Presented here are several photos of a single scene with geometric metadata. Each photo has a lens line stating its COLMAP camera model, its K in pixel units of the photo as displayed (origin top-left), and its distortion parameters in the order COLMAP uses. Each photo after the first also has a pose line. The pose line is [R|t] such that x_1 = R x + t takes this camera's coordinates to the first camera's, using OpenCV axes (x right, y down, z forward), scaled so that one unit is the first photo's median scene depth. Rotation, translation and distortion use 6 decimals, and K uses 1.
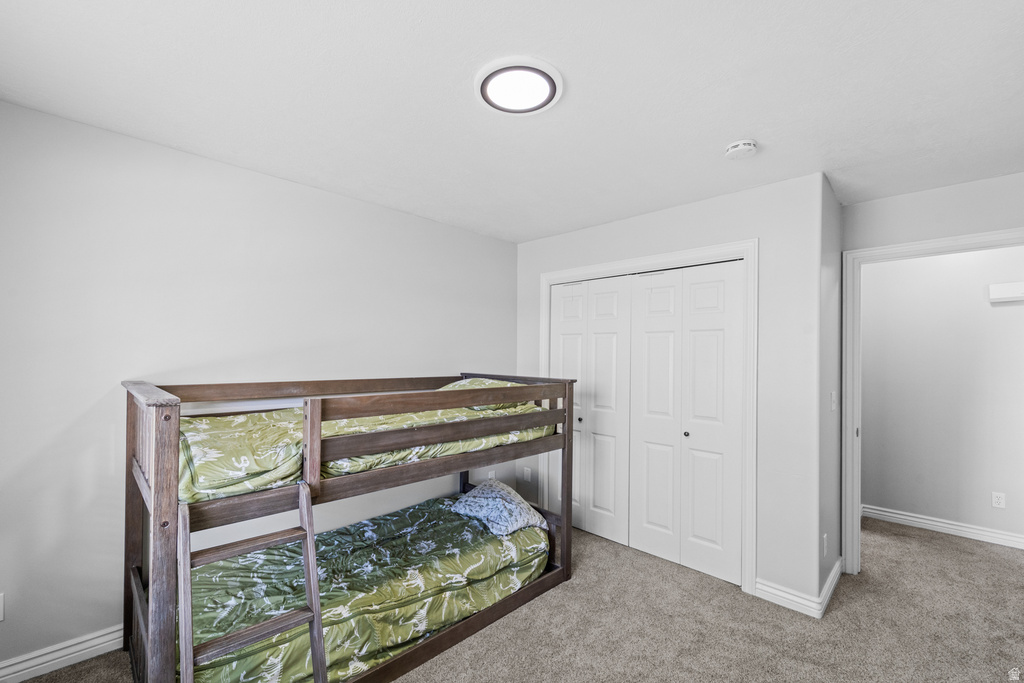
lens RADIAL K [[425.5, 0, 517.6], [0, 425.5, 348.3], [0, 0, 1]] dist [-0.000793, -0.000064]
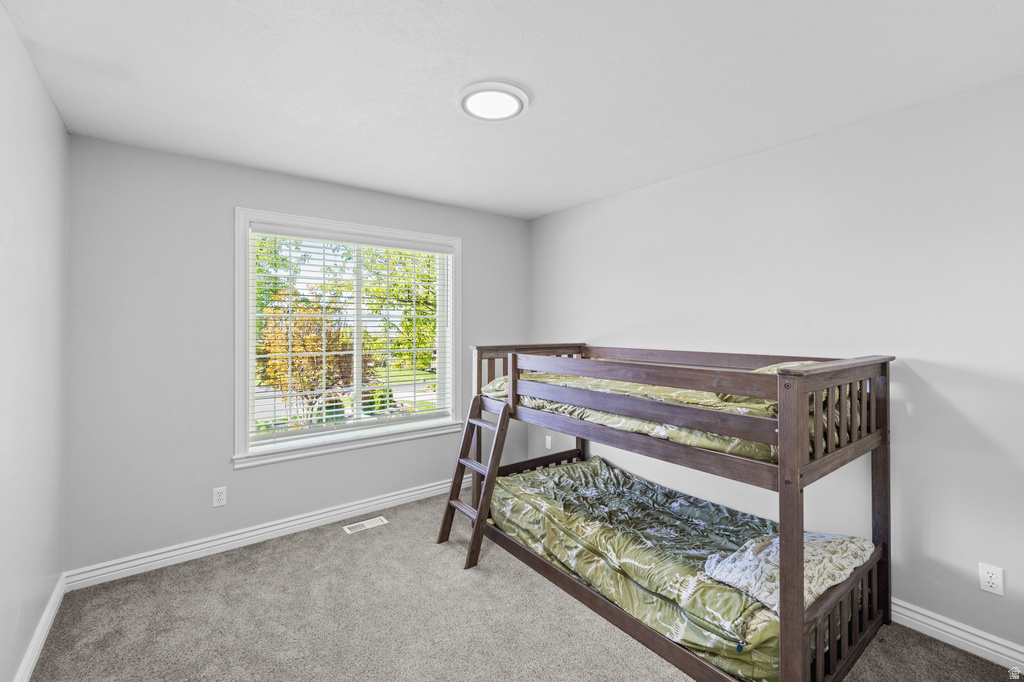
lens RADIAL K [[437.6, 0, 512.9], [0, 437.6, 326.5], [0, 0, 1]] dist [0.001132, 0.000033]
pose [[-0.132492, -0.015955, -0.991056, 0.853221], [0.009304, 0.999806, -0.017339, 0.033201], [0.991140, -0.011518, -0.132318, 0.881881]]
